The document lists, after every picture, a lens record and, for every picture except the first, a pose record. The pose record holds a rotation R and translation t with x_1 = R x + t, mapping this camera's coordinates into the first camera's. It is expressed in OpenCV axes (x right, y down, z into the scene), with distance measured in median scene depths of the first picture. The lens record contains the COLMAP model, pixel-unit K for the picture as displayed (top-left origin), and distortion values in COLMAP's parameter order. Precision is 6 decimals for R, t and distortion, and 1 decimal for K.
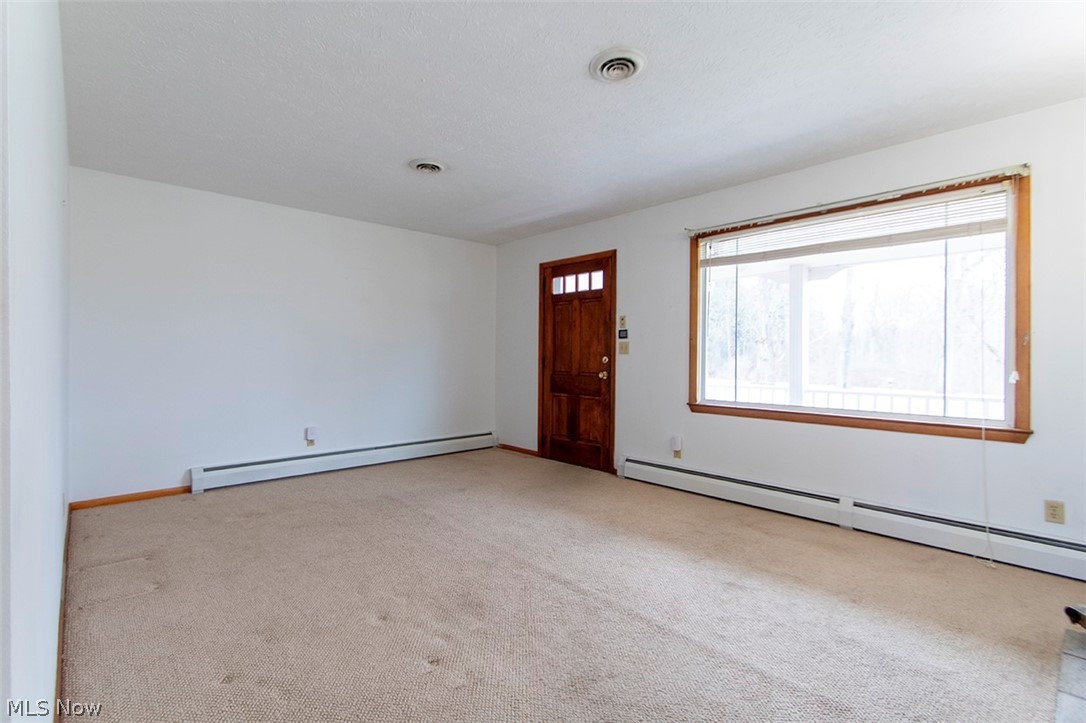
lens RADIAL K [[519.5, 0, 533.0], [0, 519.5, 340.5], [0, 0, 1]] dist [0.007793, 0.000094]
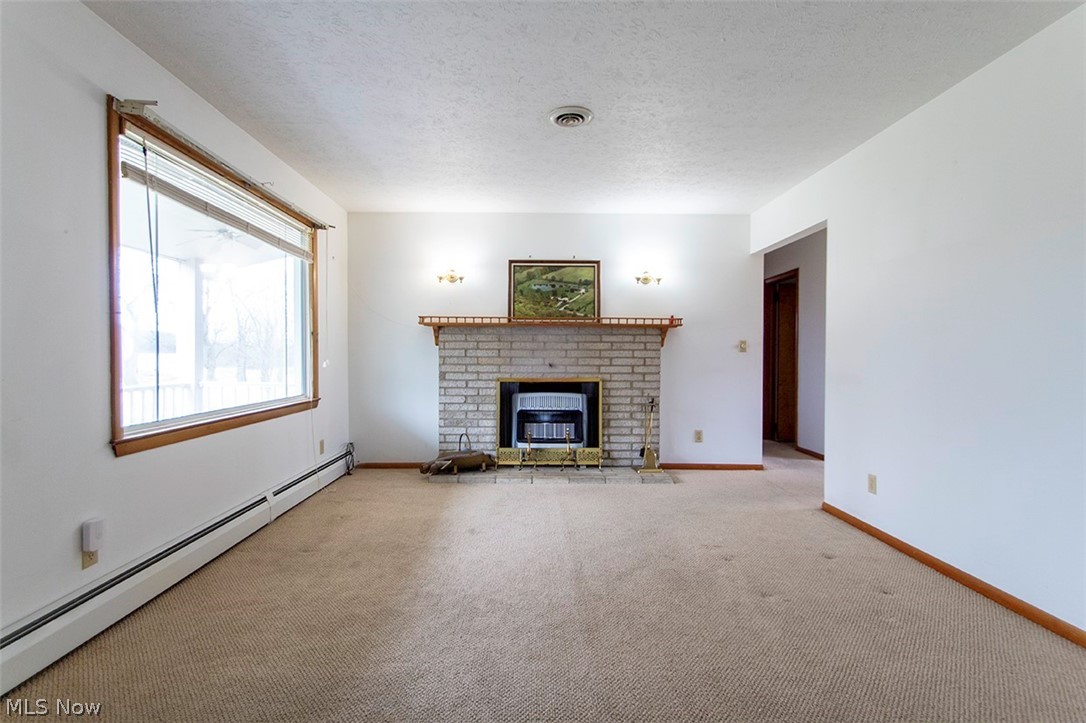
lens RADIAL K [[519.5, 0, 533.0], [0, 519.5, 340.5], [0, 0, 1]] dist [0.007793, 0.000094]
pose [[-0.760199, 0.010383, 0.649607, -0.379814], [-0.024052, 0.998737, -0.044110, 0.043625], [-0.649244, -0.049157, -0.758990, 1.304551]]
